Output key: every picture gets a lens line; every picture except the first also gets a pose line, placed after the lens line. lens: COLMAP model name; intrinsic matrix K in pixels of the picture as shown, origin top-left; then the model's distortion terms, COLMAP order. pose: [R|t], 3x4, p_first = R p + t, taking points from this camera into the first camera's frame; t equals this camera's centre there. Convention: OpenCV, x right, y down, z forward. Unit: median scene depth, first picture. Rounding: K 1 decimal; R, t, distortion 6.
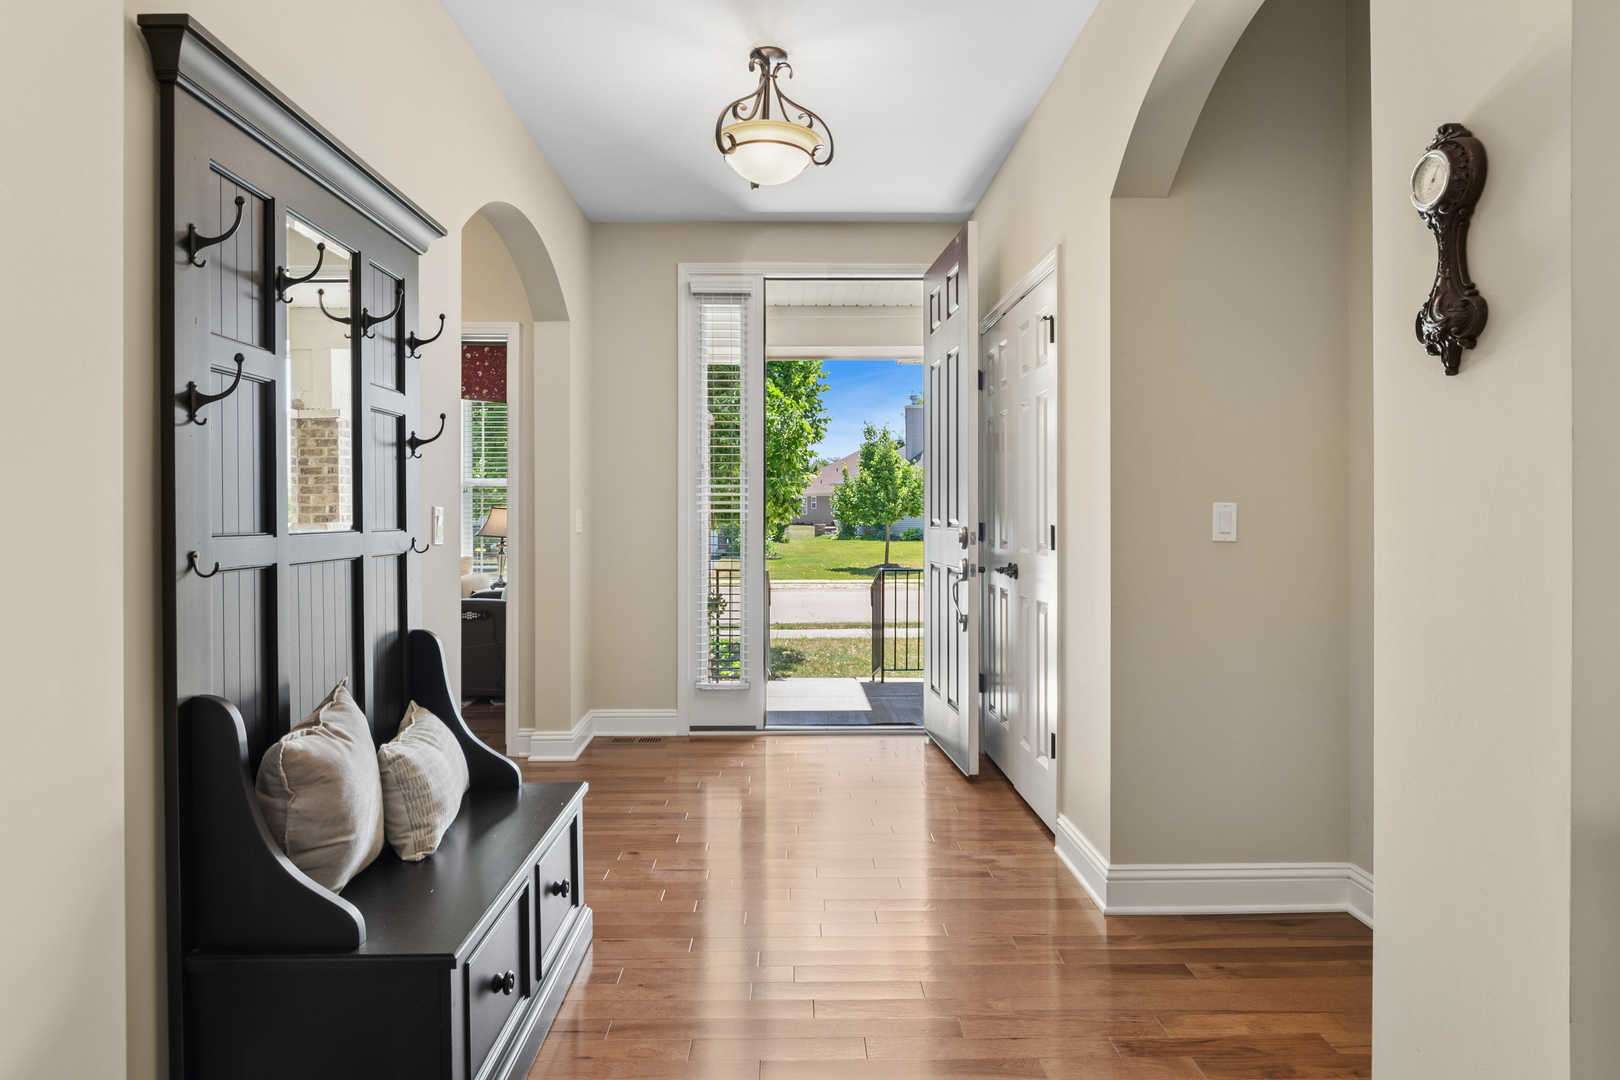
lens RADIAL K [[892.9, 0, 810.8], [0, 892.9, 514.2], [0, 0, 1]] dist [0.001105, -0.000463]
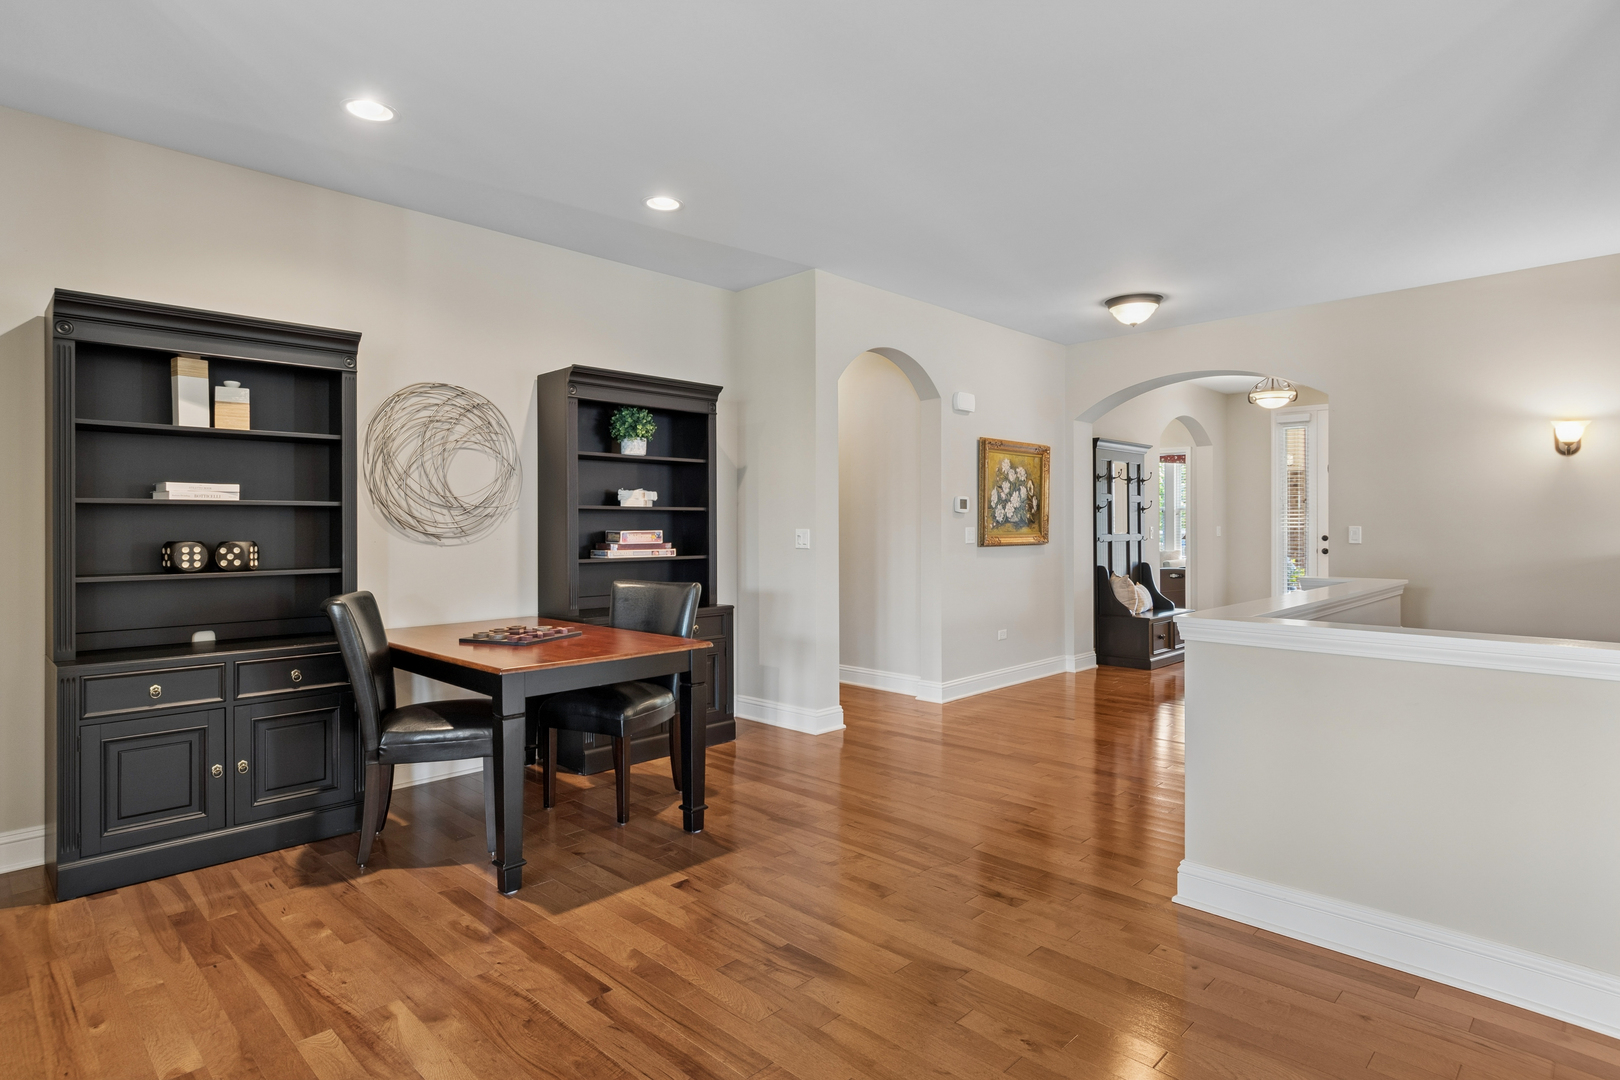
lens RADIAL K [[863.0, 0, 805.4], [0, 863.0, 515.2], [0, 0, 1]] dist [-0.001781, -0.000329]
pose [[0.696016, -0.004247, -0.718014, 1.210076], [0.000373, 0.999985, -0.005553, -0.041725], [0.718026, 0.003597, 0.696007, -2.621891]]
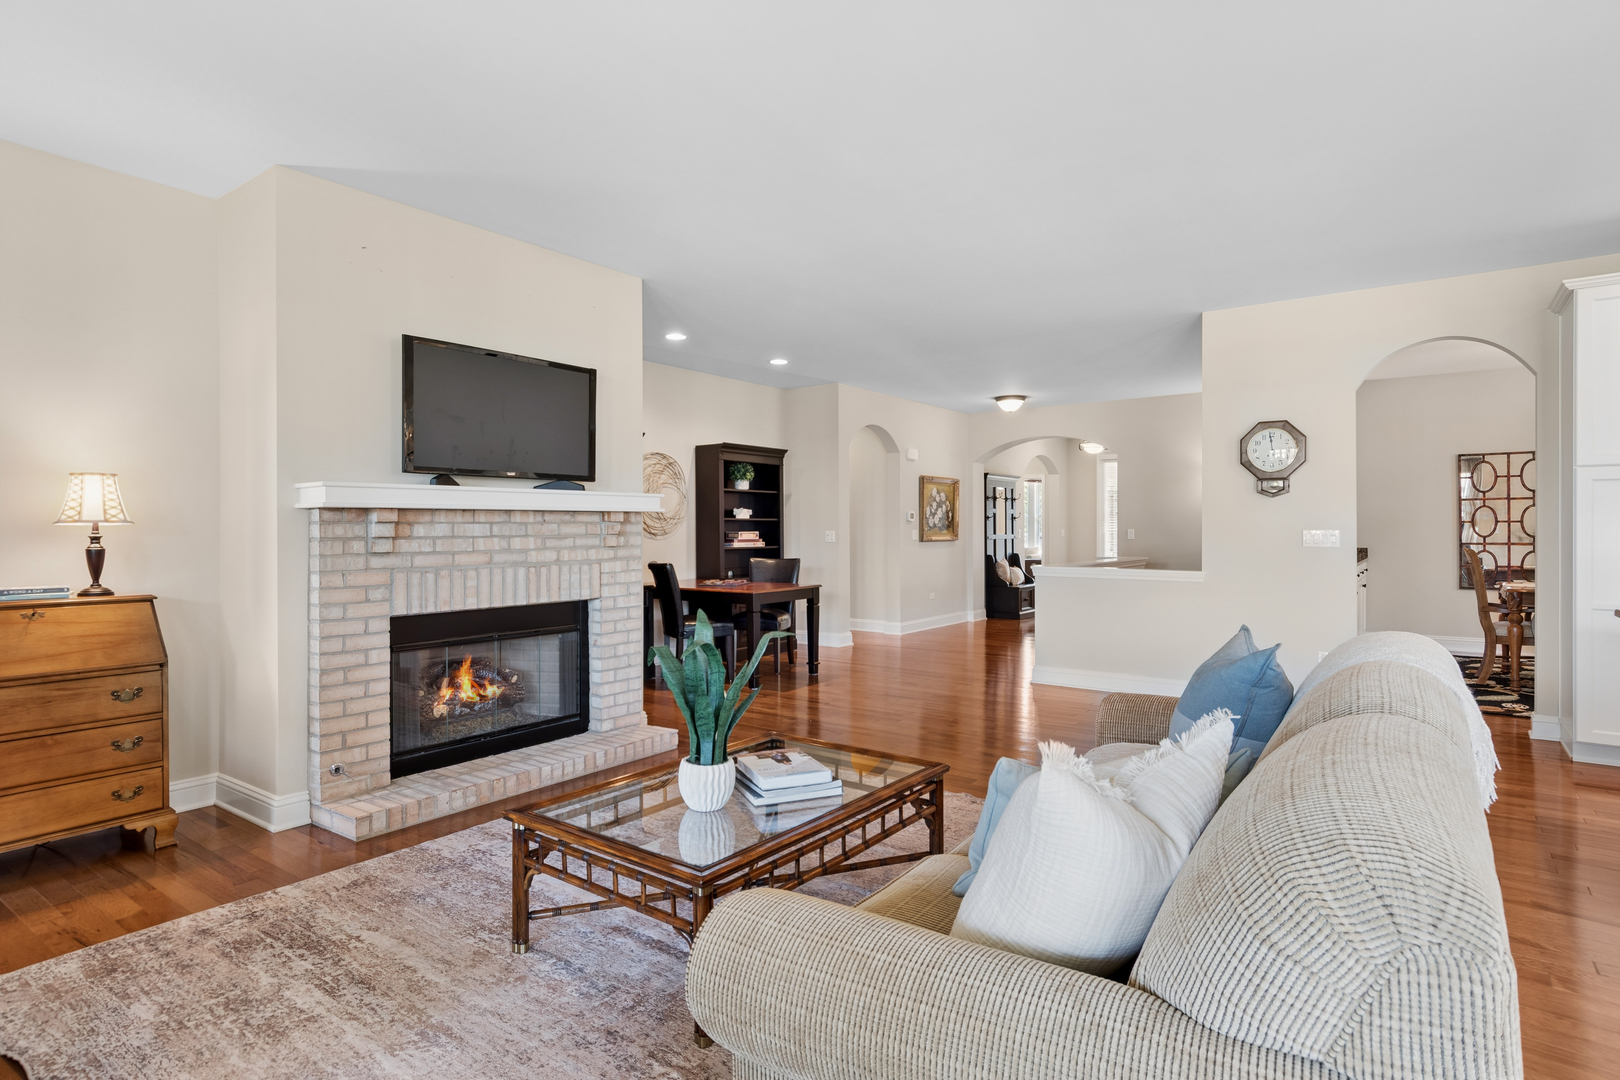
lens RADIAL K [[863.0, 0, 805.4], [0, 863.0, 515.2], [0, 0, 1]] dist [-0.001781, -0.000329]
pose [[0.788804, -0.006270, -0.614612, 1.979662], [0.000447, 0.999954, -0.009628, -0.053652], [0.614644, 0.007319, 0.788771, -4.369869]]
